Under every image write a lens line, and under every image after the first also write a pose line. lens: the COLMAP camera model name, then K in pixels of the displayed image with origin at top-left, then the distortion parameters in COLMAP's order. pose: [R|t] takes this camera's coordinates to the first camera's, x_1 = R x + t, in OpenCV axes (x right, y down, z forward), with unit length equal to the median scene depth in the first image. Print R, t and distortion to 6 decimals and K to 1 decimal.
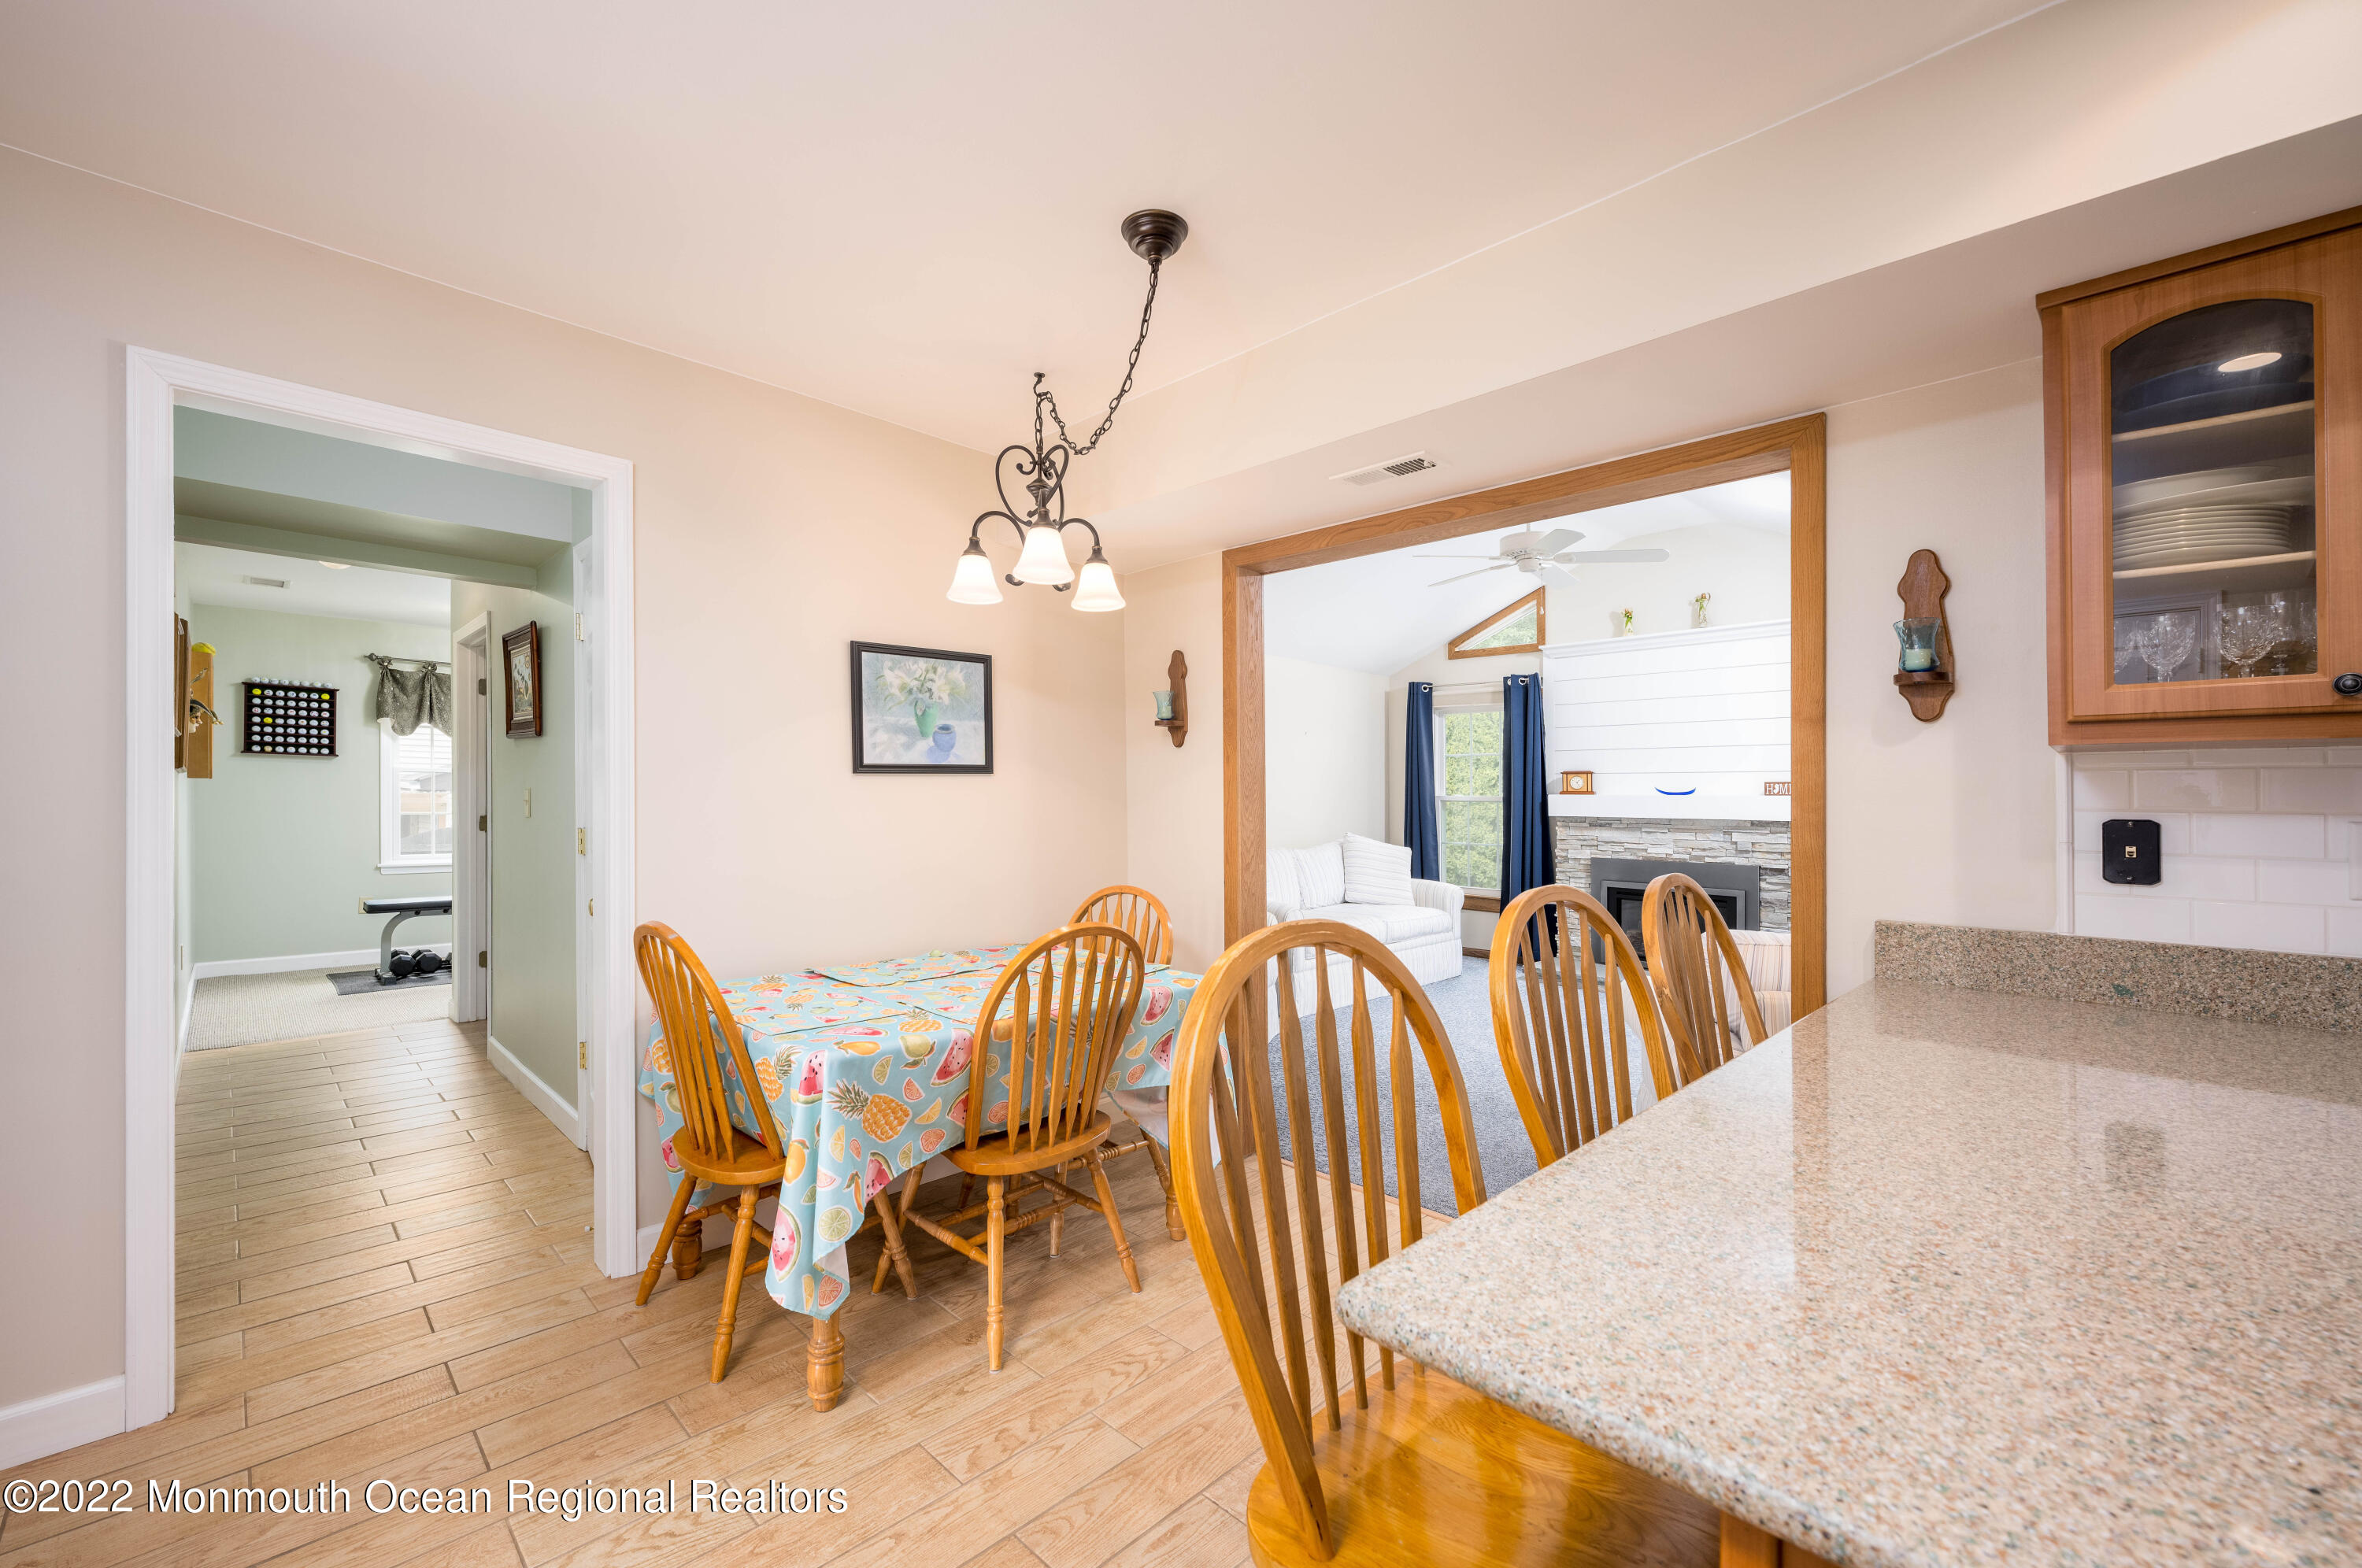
lens RADIAL K [[951.2, 0, 1165.6], [0, 951.2, 785.8], [0, 0, 1]] dist [-0.002187, -0.000019]
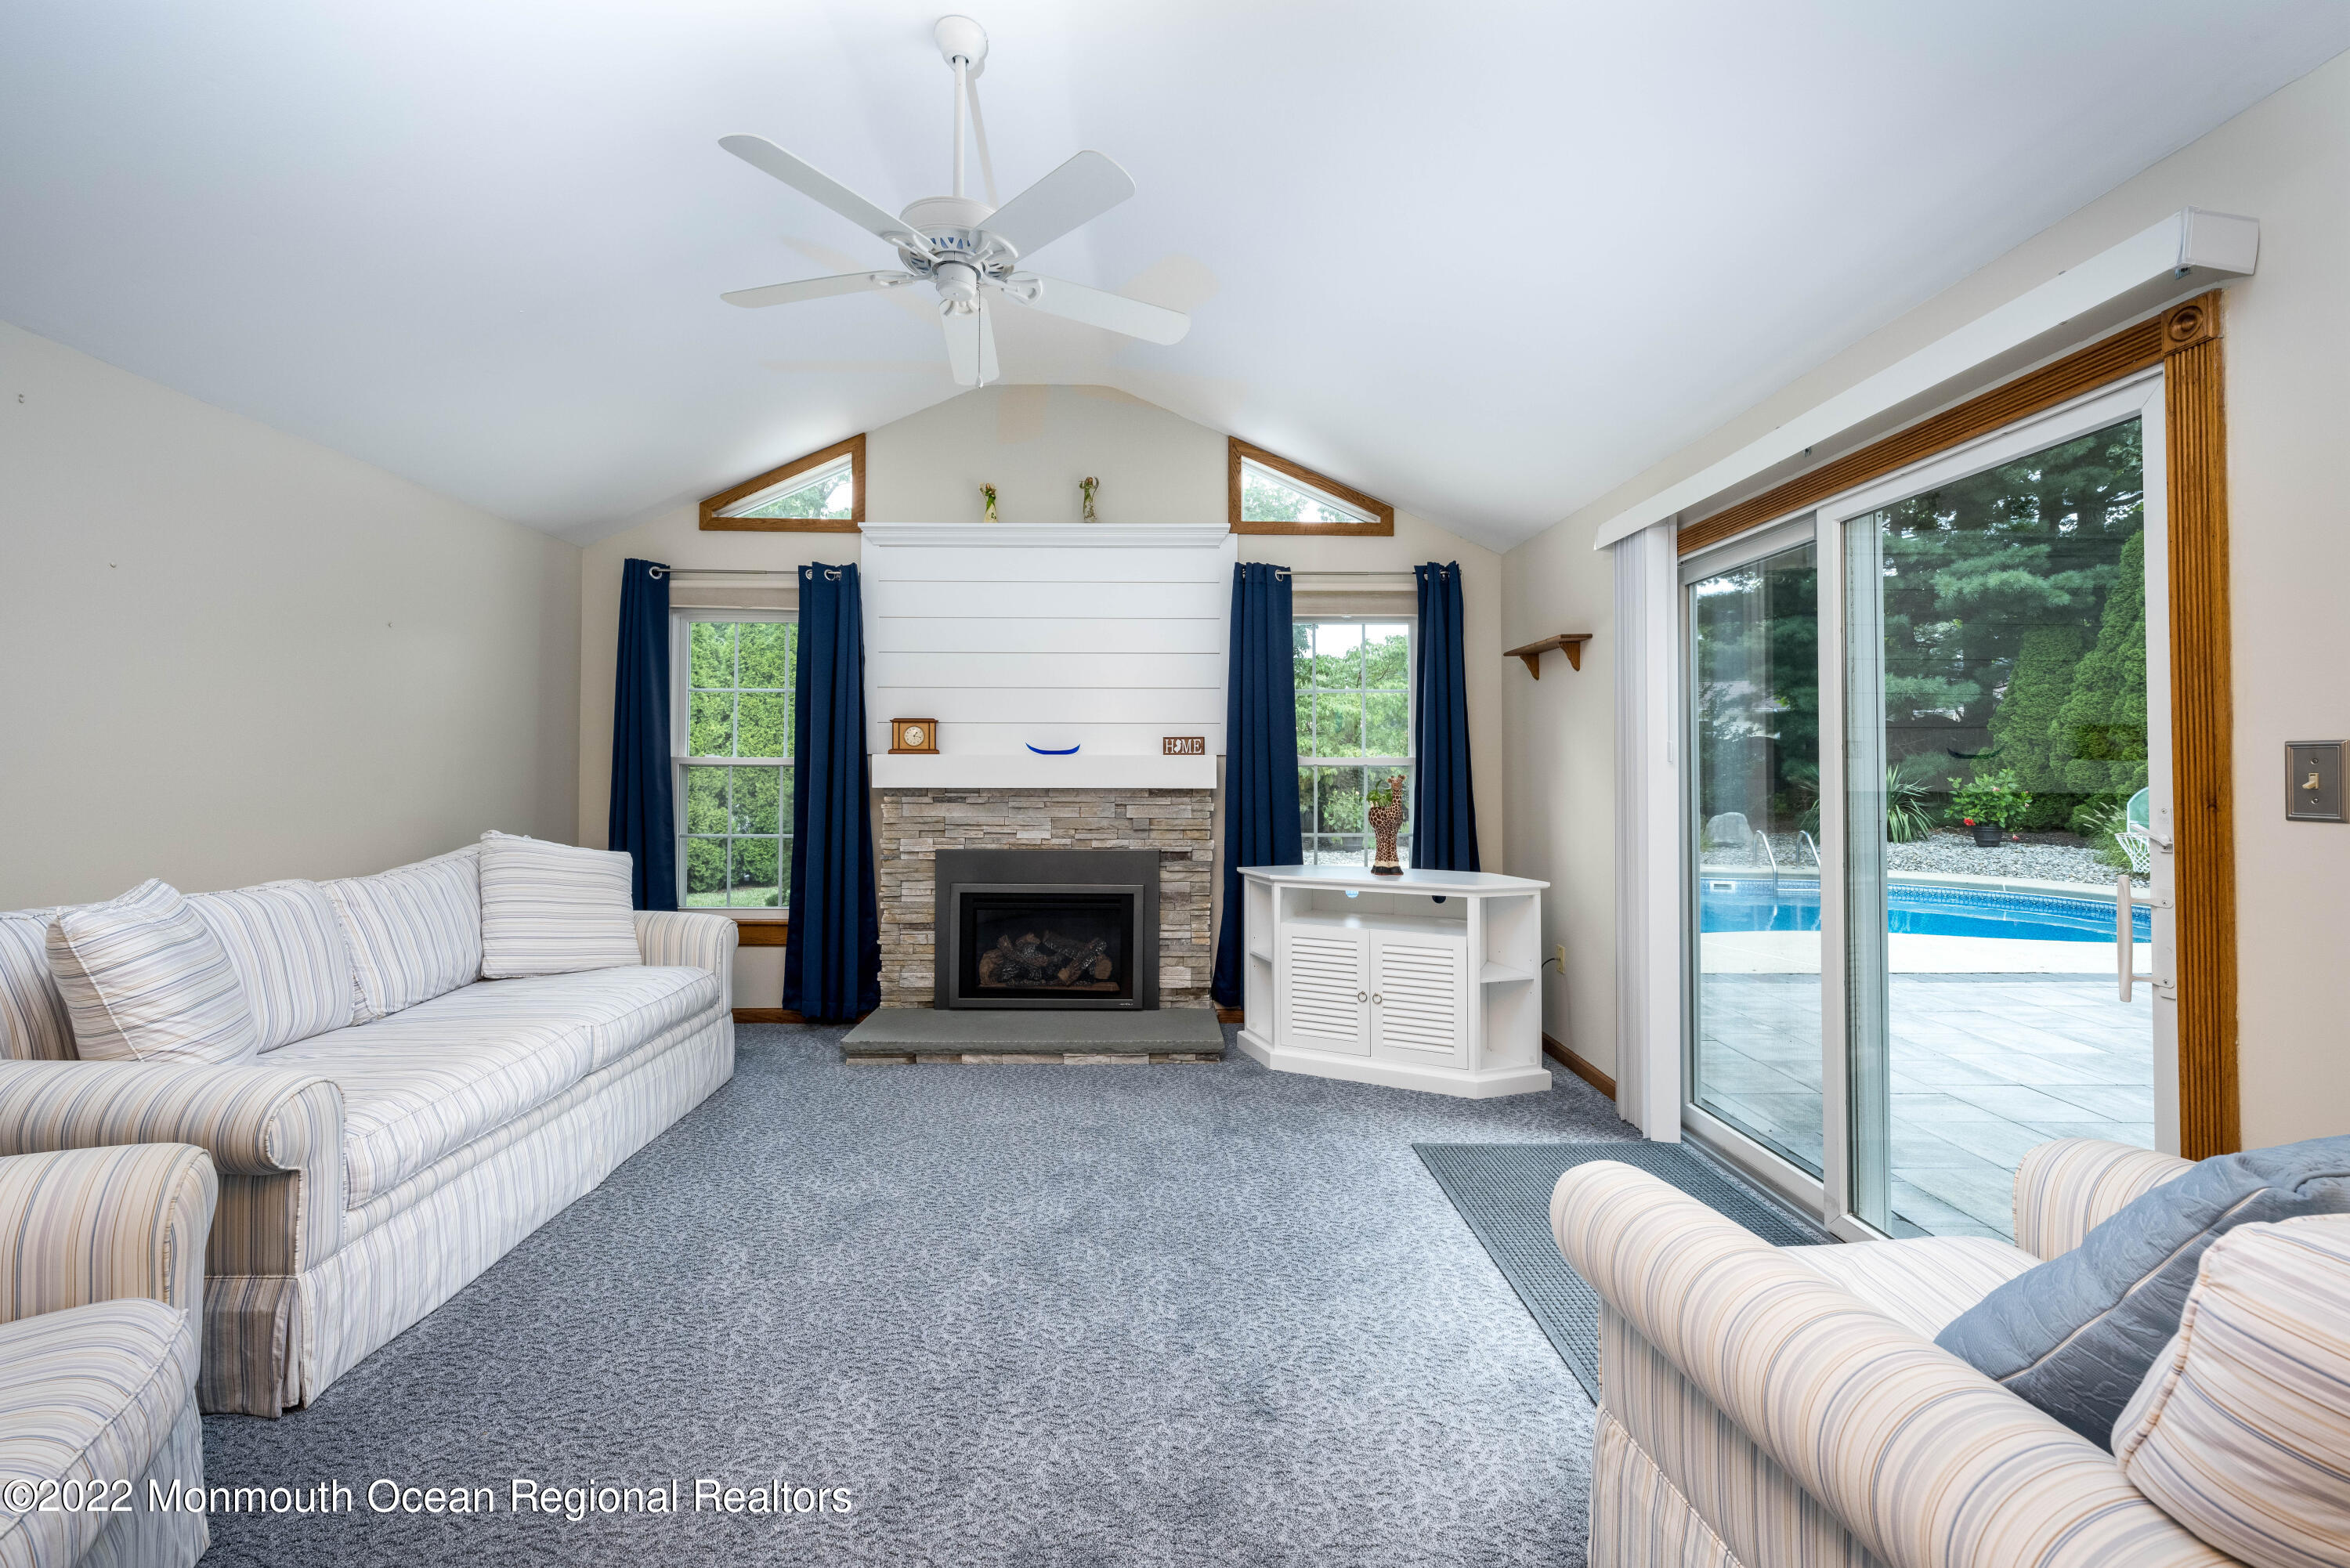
lens RADIAL K [[948.9, 0, 1163.4], [0, 948.9, 754.7], [0, 0, 1]] dist [-0.002094, 0.000338]
pose [[0.697820, 0.004766, 0.716258, 0.097917], [-0.004959, 0.999986, -0.001823, 0.011476], [-0.716256, -0.002280, 0.697834, 0.492582]]
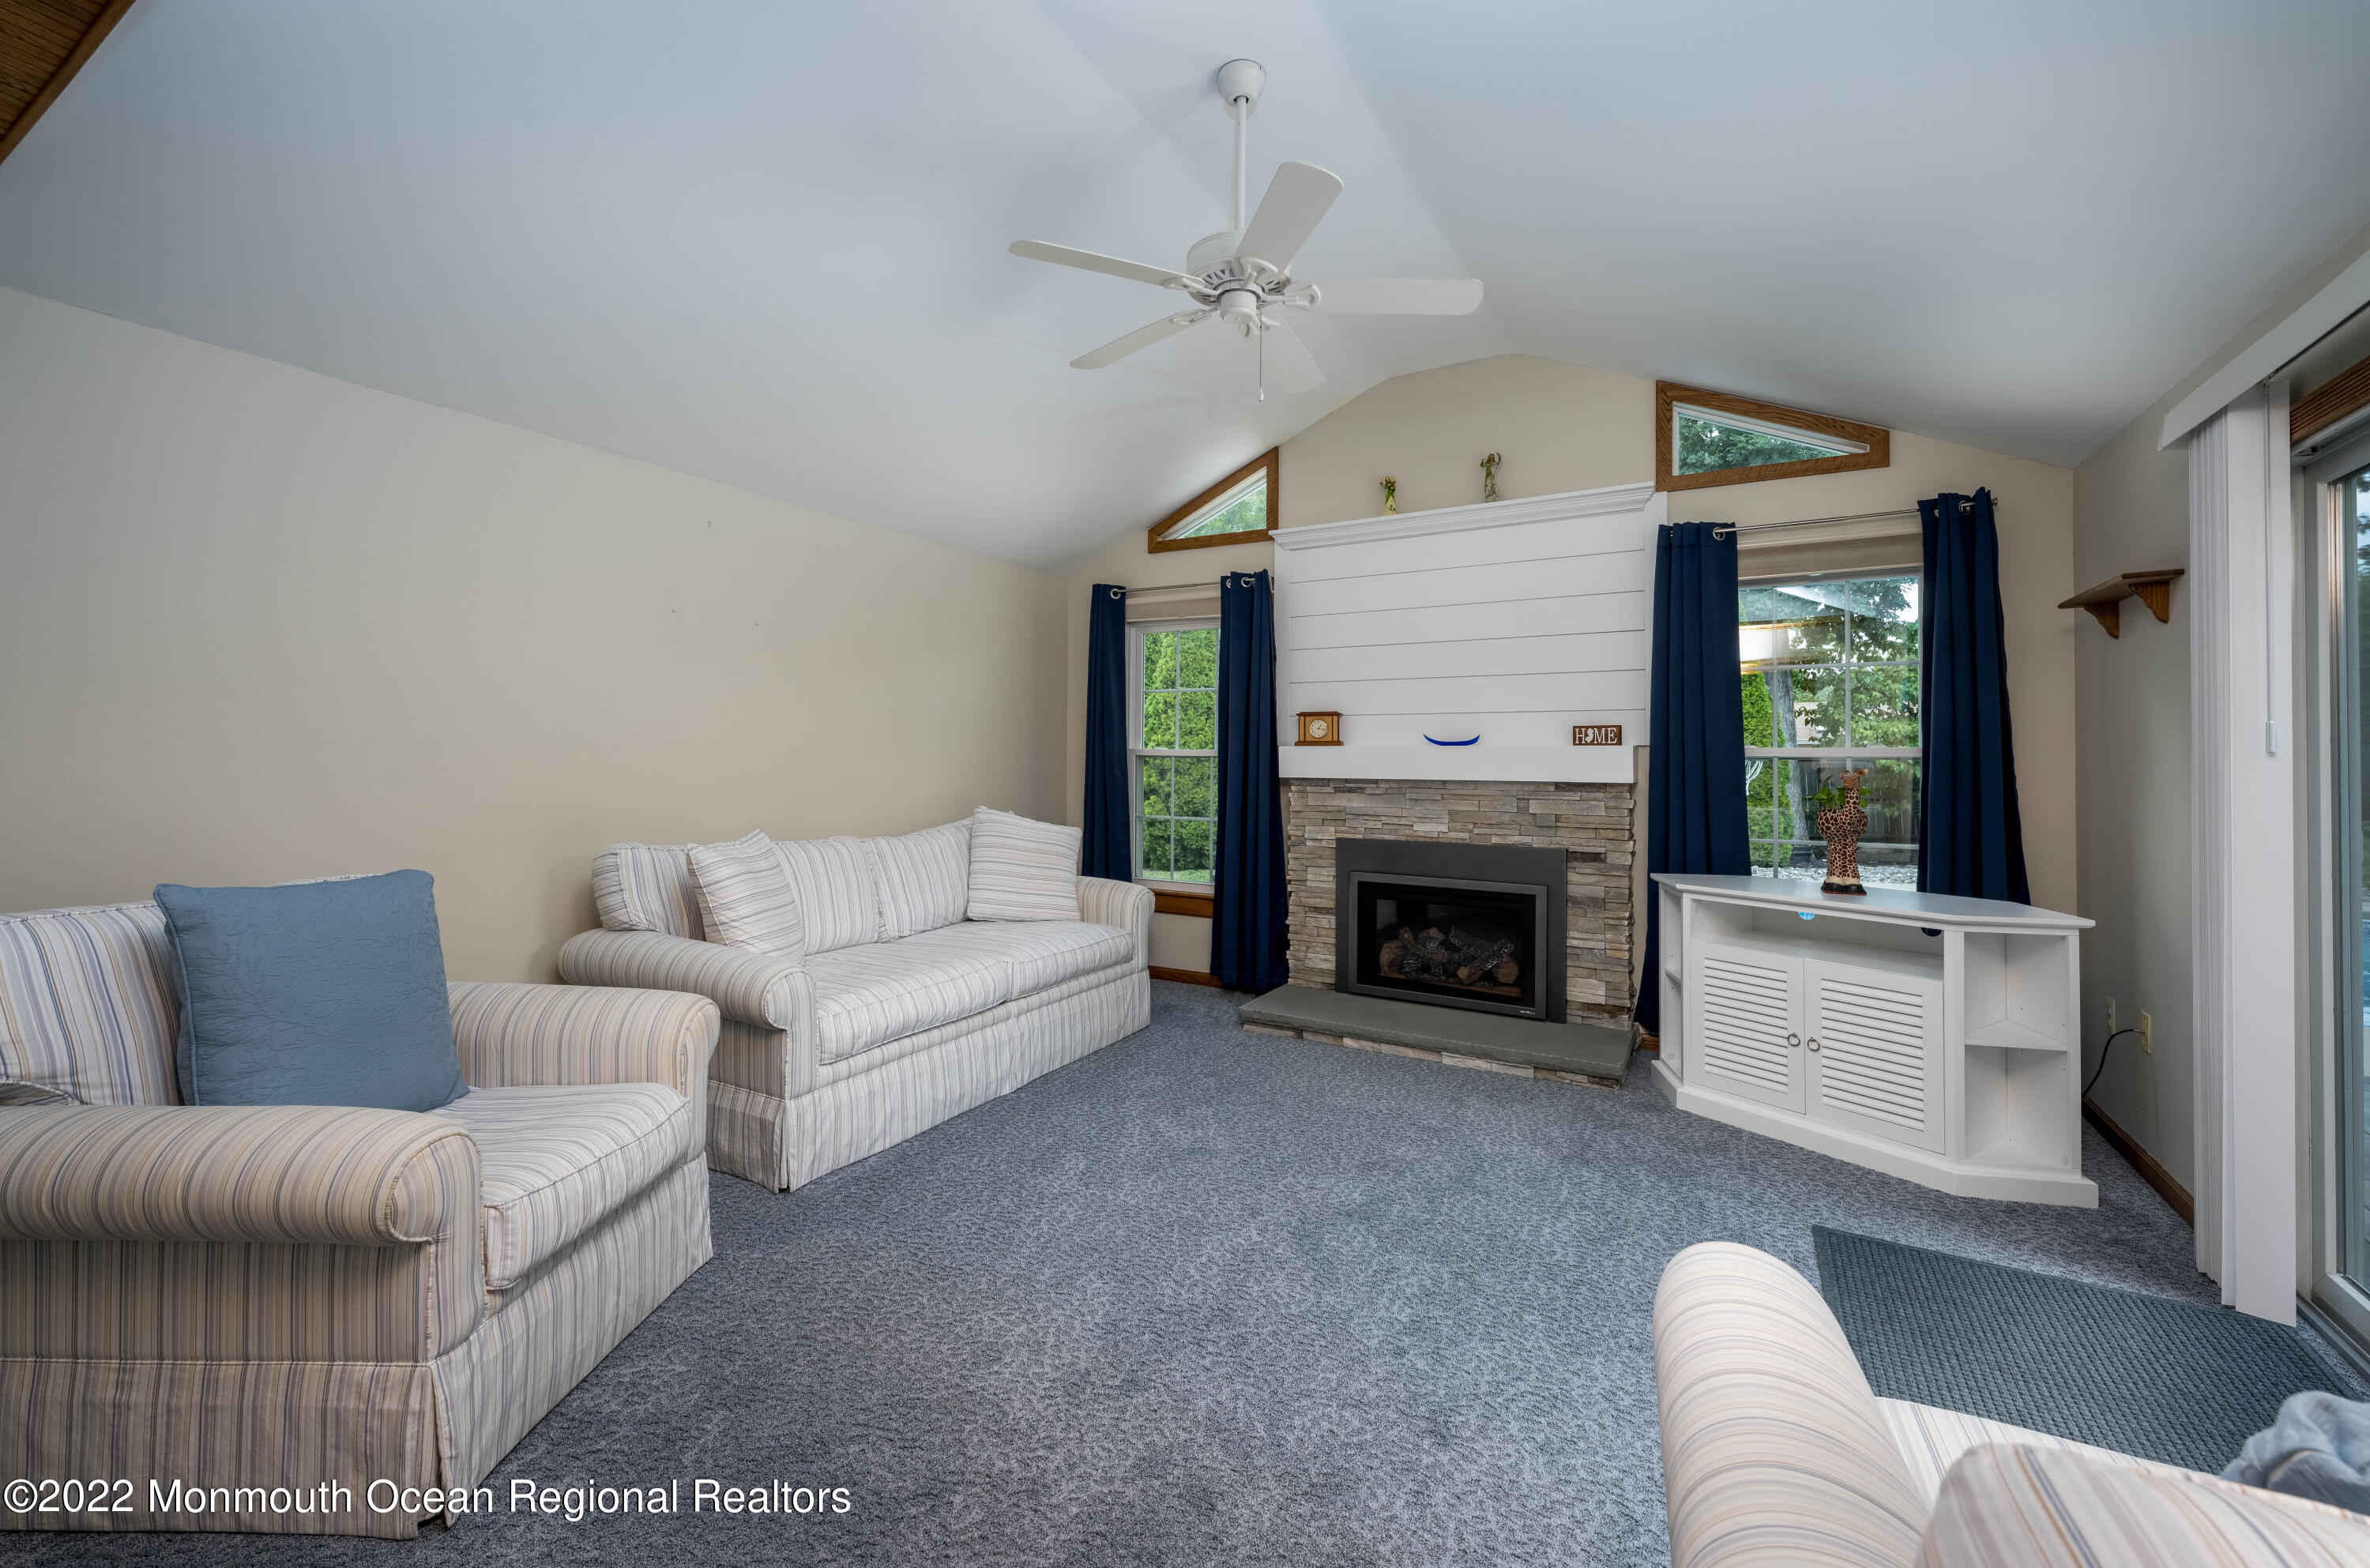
lens RADIAL K [[954.5, 0, 1181.0], [0, 954.5, 751.5], [0, 0, 1]] dist [-0.002187, -0.000019]
pose [[0.967364, -0.000053, 0.253390, 0.189379], [-0.001375, 0.999984, 0.005459, 0.011161], [-0.253386, -0.005629, 0.967349, 0.419756]]
